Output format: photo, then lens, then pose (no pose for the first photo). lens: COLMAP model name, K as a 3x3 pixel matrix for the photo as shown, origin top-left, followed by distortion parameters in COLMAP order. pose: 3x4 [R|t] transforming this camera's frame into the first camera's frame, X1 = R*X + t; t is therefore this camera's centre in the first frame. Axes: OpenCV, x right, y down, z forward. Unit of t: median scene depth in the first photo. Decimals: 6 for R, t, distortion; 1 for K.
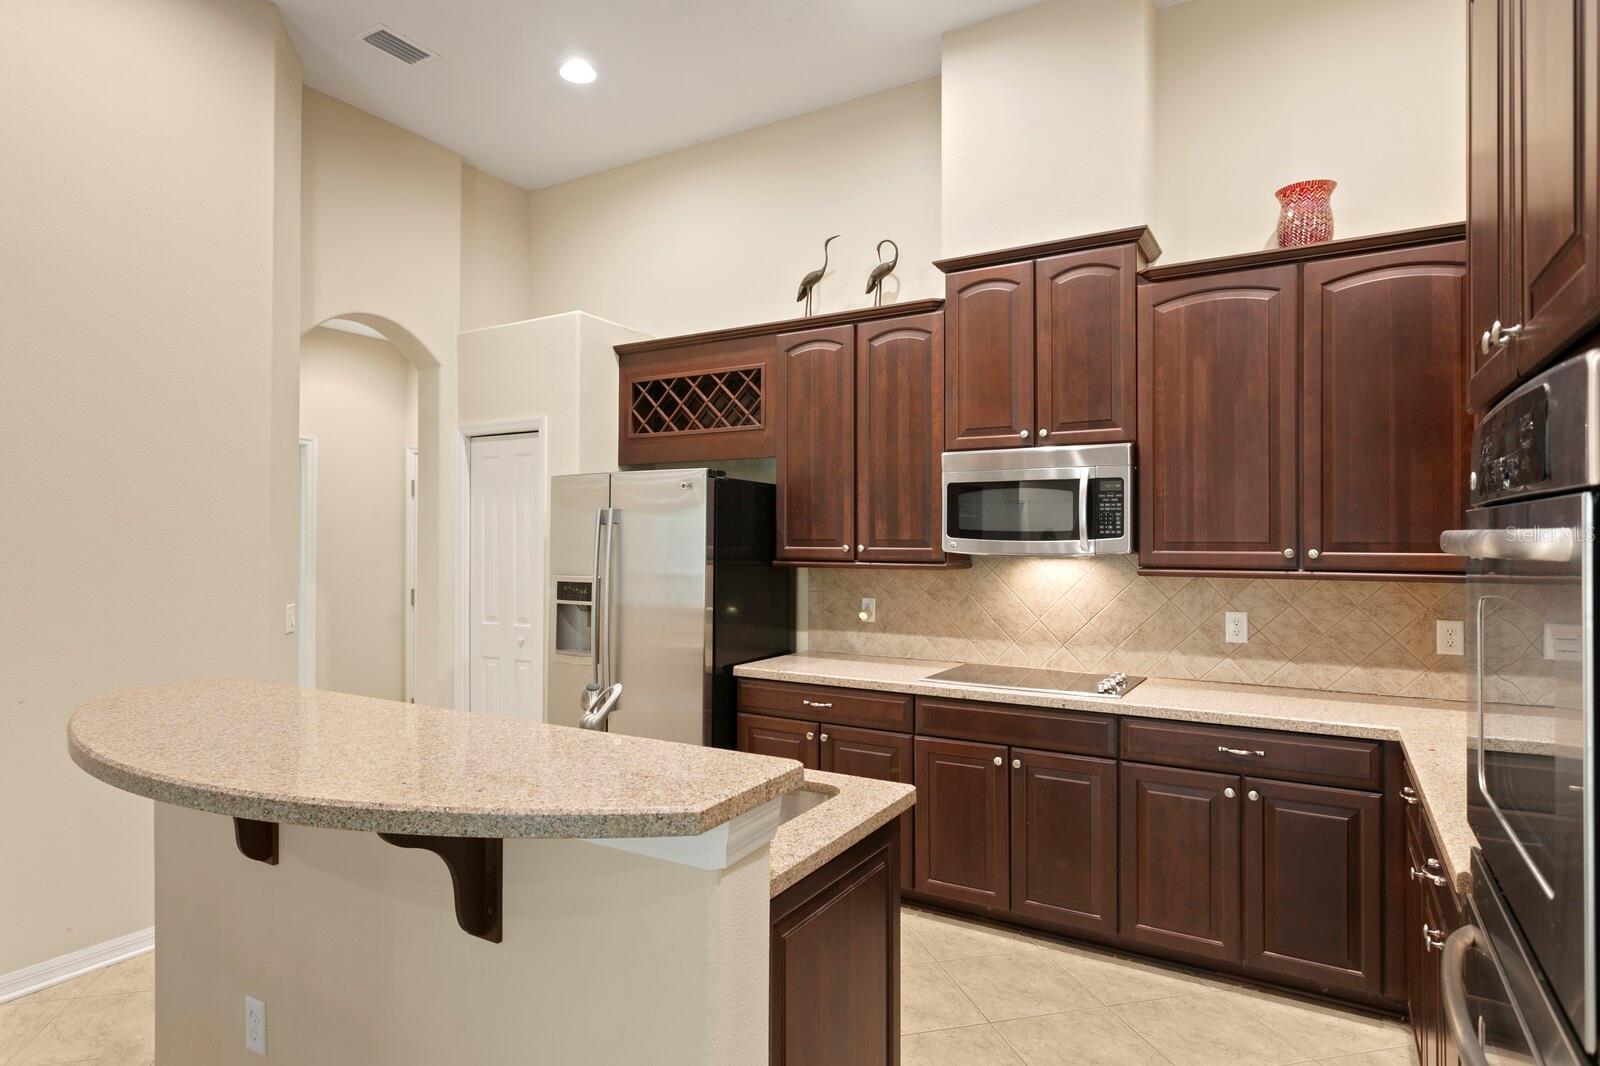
lens RADIAL K [[914.0, 0, 793.1], [0, 914.0, 532.5], [0, 0, 1]] dist [-0.001864, 0.002841]
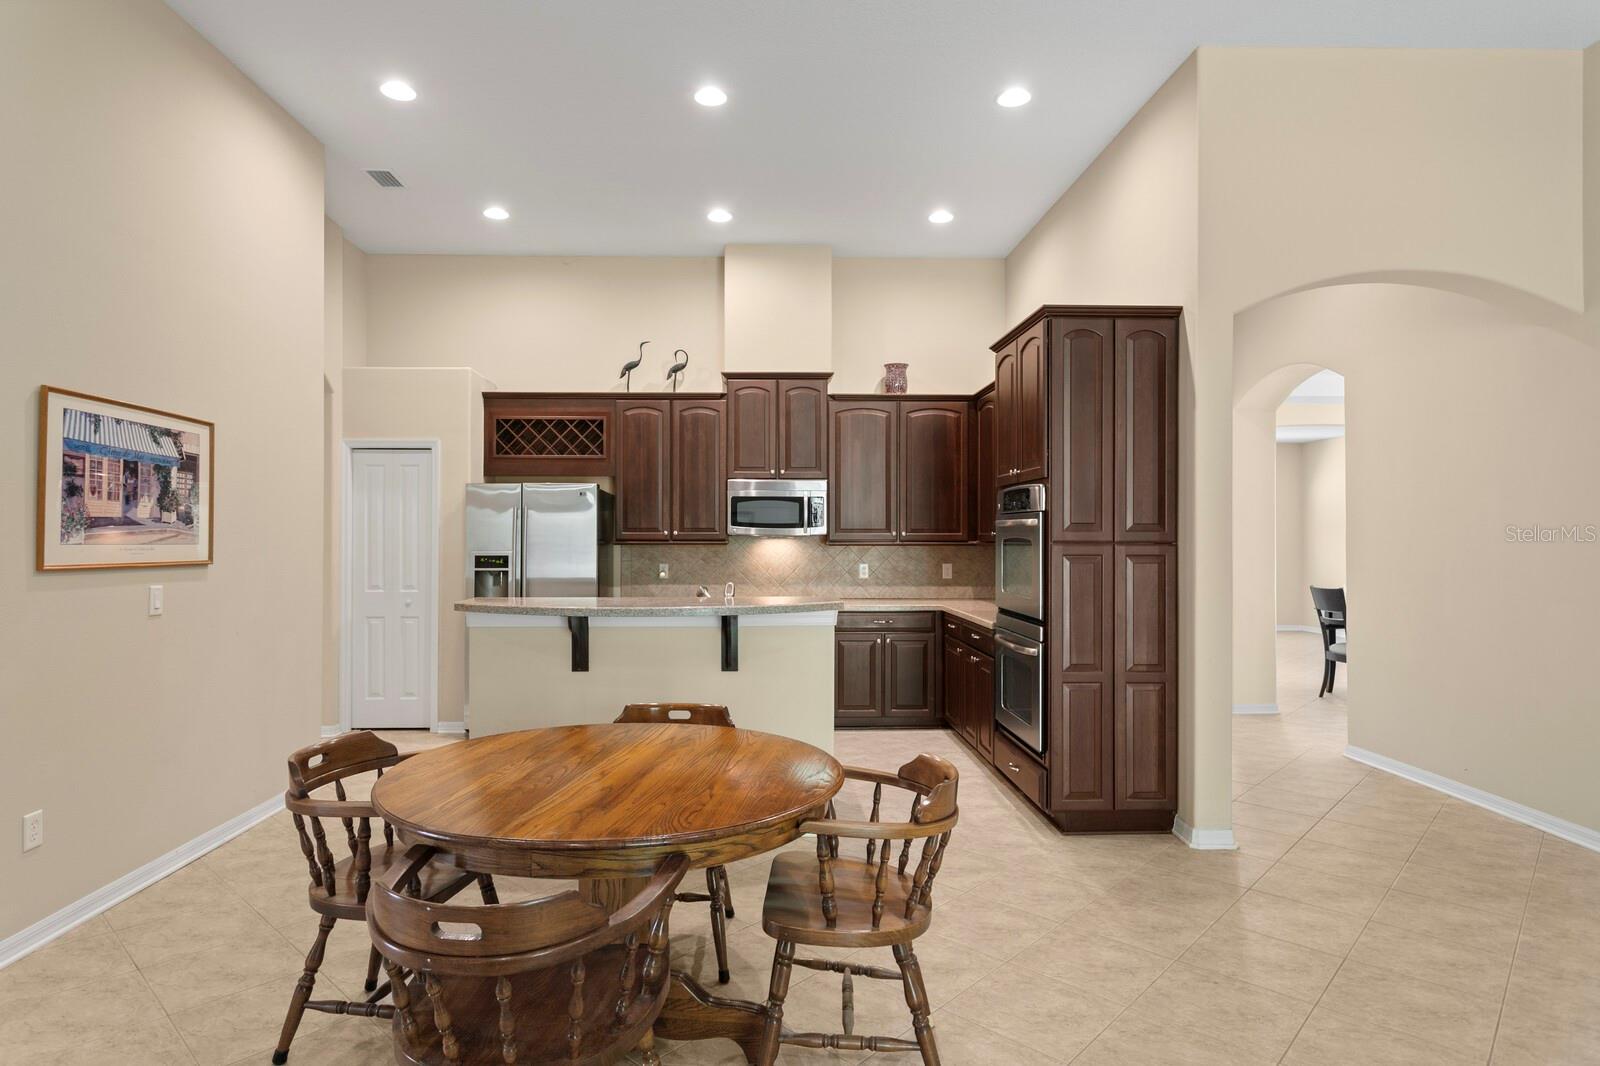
lens RADIAL K [[835.5, 0, 780.6], [0, 835.5, 537.6], [0, 0, 1]] dist [-0.002997, 0.003374]
pose [[0.837686, -0.001907, 0.546149, -0.637832], [-0.003578, 0.999953, 0.008980, 0.011701], [-0.546140, -0.009477, 0.837640, -0.430516]]
